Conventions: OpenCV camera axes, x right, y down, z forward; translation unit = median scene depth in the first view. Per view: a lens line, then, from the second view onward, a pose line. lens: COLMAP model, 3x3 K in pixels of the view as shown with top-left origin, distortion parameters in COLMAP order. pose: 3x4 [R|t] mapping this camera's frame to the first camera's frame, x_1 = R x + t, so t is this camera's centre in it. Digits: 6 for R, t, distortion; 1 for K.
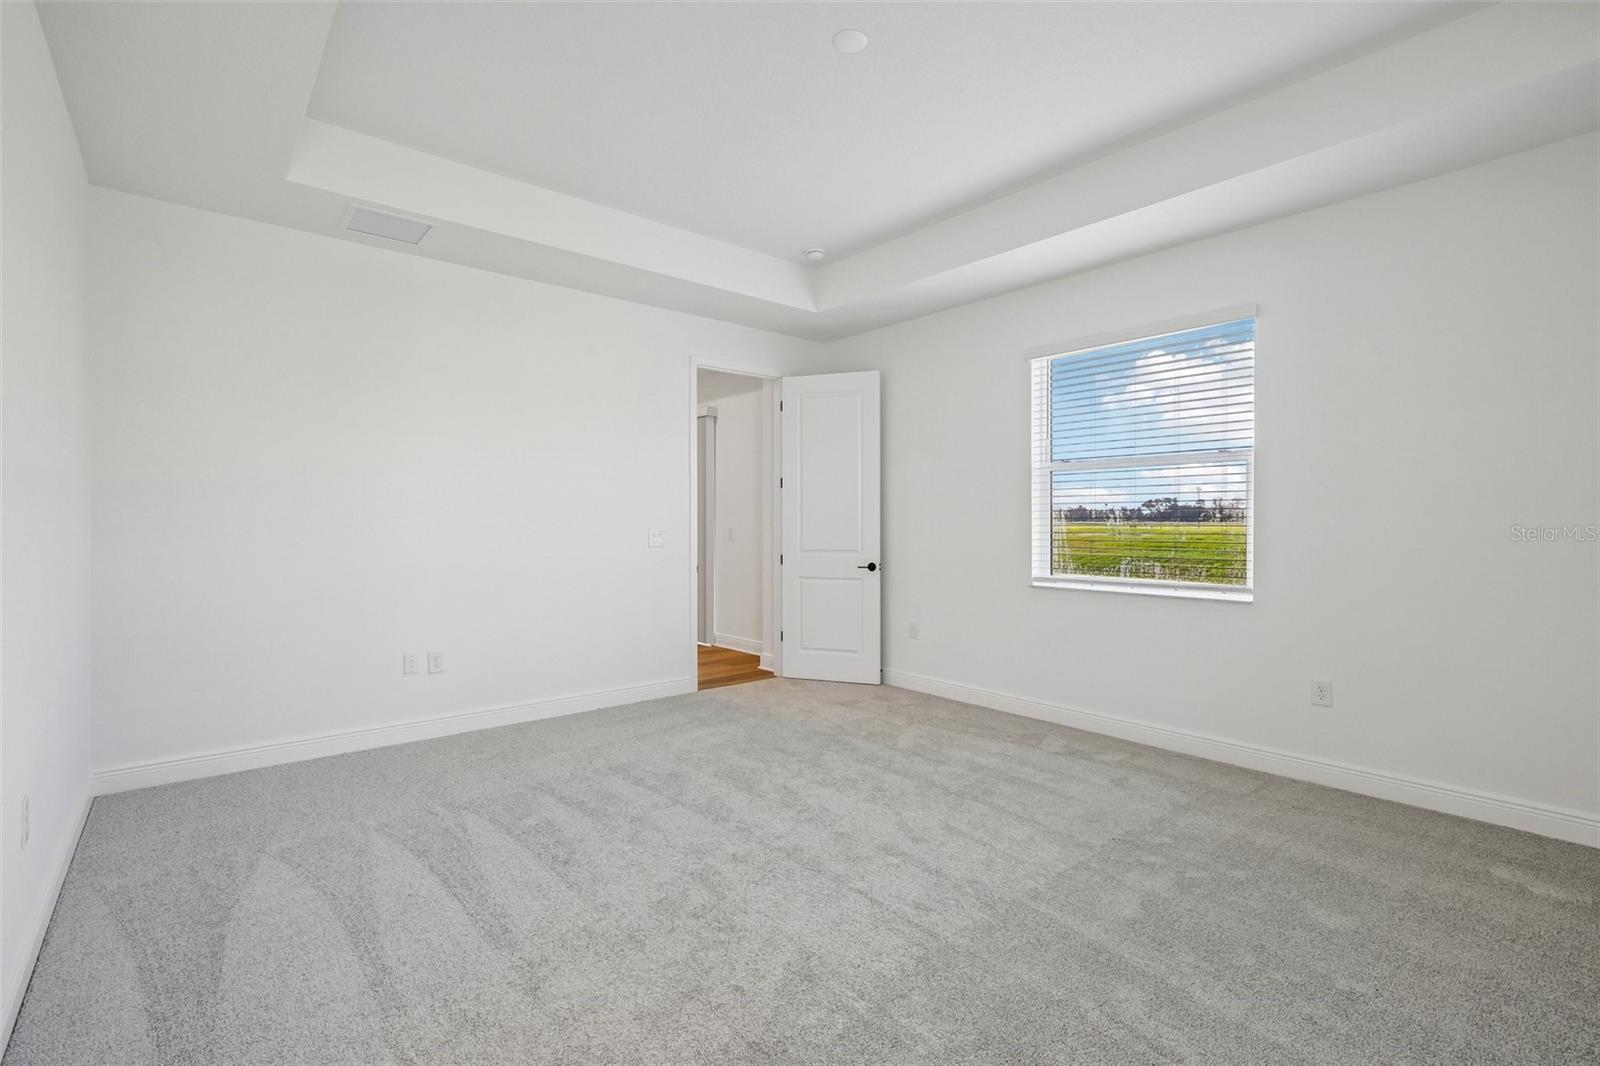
lens RADIAL K [[725.0, 0, 809.5], [0, 725.0, 525.9], [0, 0, 1]] dist [-0.003258, 0.000597]
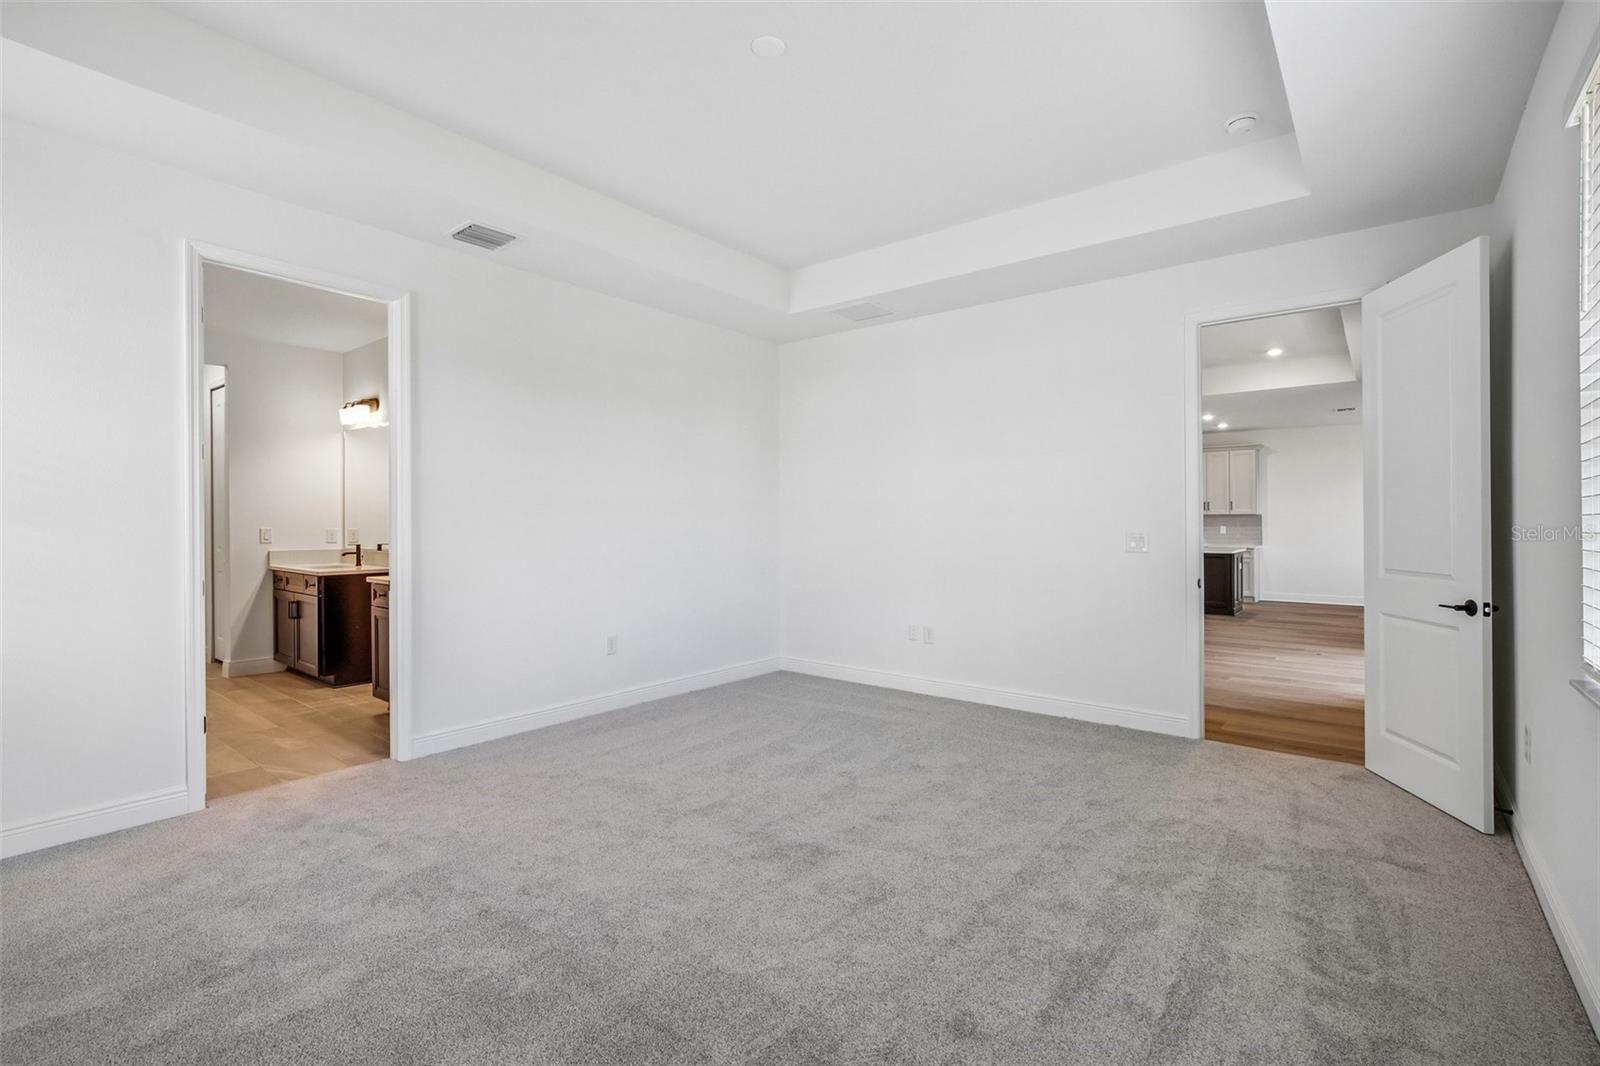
lens RADIAL K [[735.3, 0, 809.9], [0, 735.3, 523.0], [0, 0, 1]] dist [-0.011302, 0.000827]
pose [[0.191185, -0.000065, -0.981554, 0.700484], [-0.008194, 0.999965, -0.001662, -0.001224], [0.981520, 0.008361, 0.191177, 0.563523]]
